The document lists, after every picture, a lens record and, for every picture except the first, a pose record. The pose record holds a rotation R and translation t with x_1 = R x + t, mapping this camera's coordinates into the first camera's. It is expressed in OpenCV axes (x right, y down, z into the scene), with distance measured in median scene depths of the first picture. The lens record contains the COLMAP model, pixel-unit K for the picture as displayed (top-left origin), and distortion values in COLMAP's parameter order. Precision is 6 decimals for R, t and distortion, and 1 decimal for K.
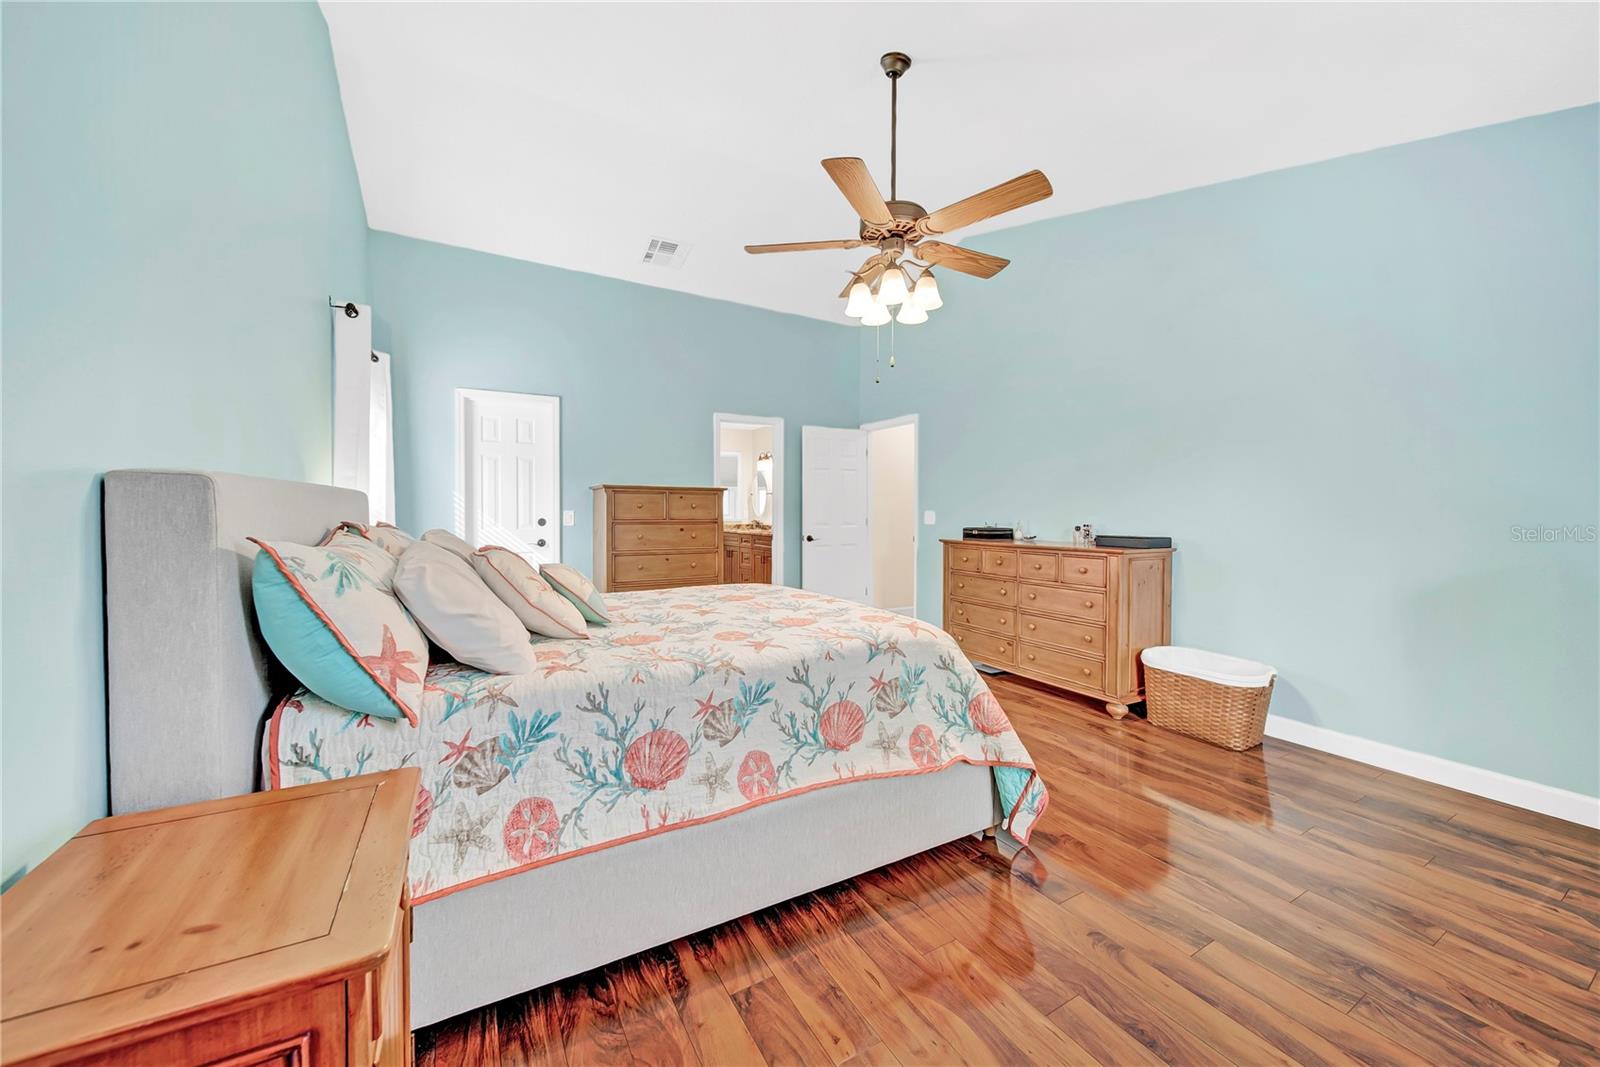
lens RADIAL K [[575.1, 0, 796.0], [0, 575.1, 530.3], [0, 0, 1]] dist [-0.001767, -0.000179]
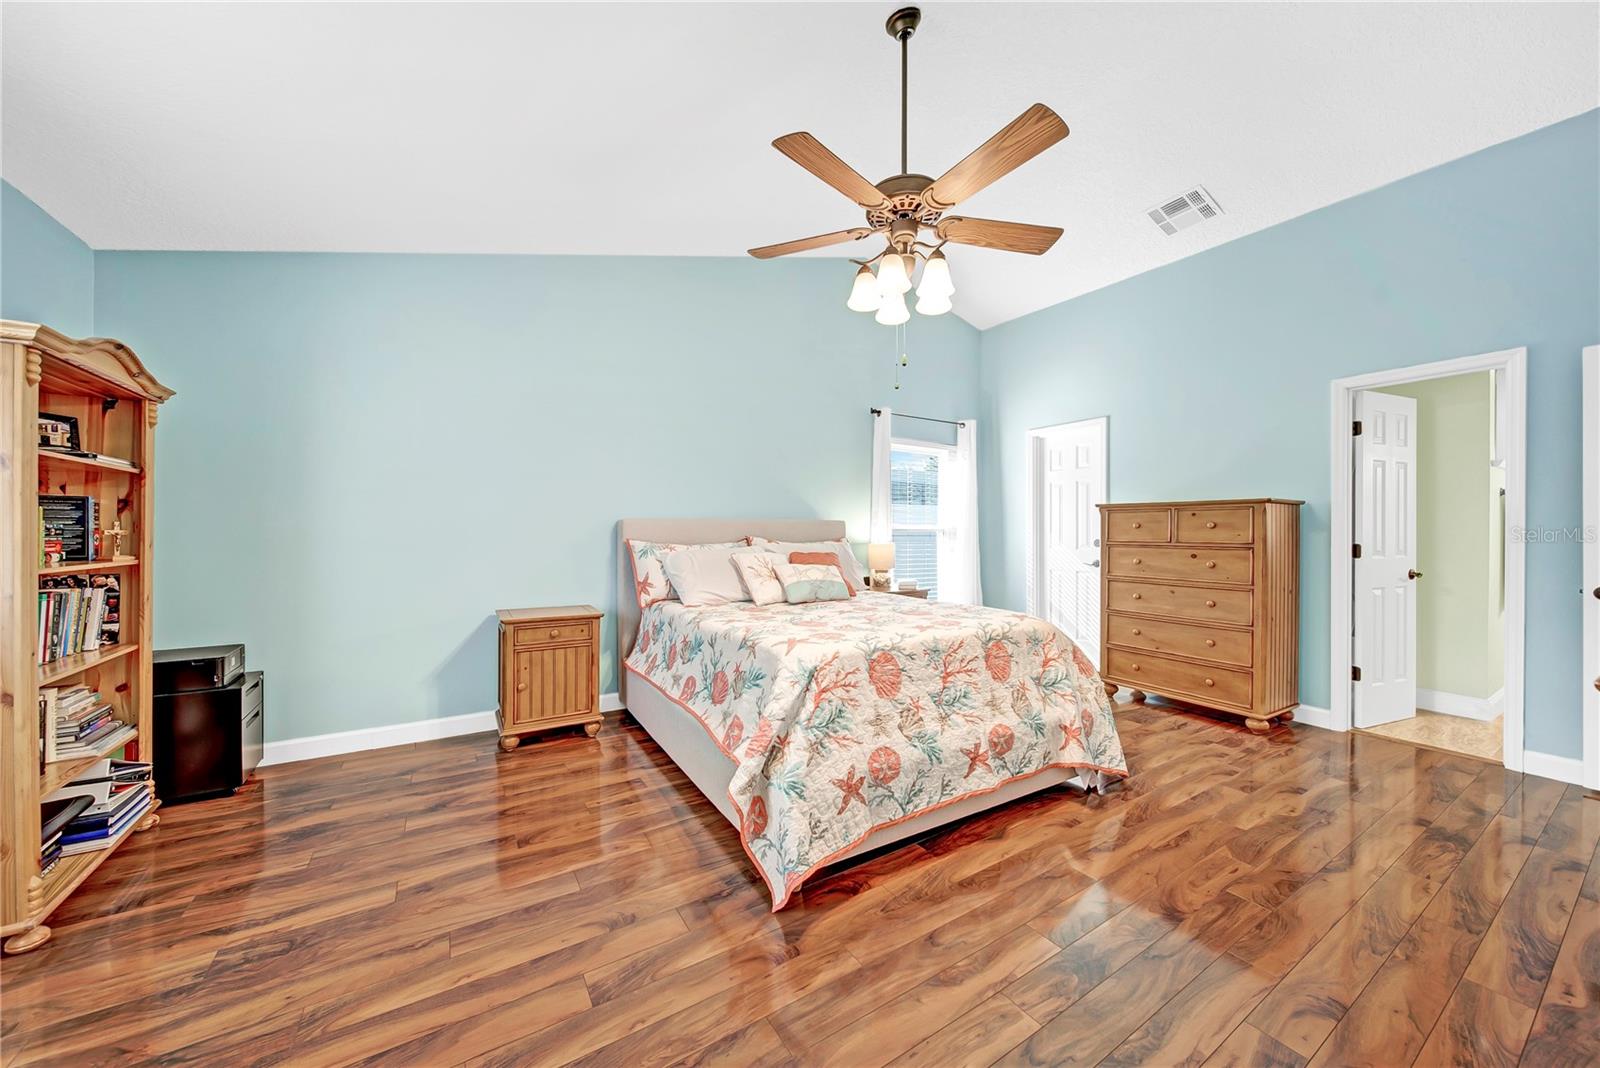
lens RADIAL K [[555.0, 0, 756.7], [0, 555.0, 530.9], [0, 0, 1]] dist [-0.000450, -0.000357]
pose [[0.021665, -0.005956, -0.999748, 0.553582], [-0.036513, 0.999310, -0.006745, -0.008495], [0.999098, 0.036650, 0.021433, 0.418047]]
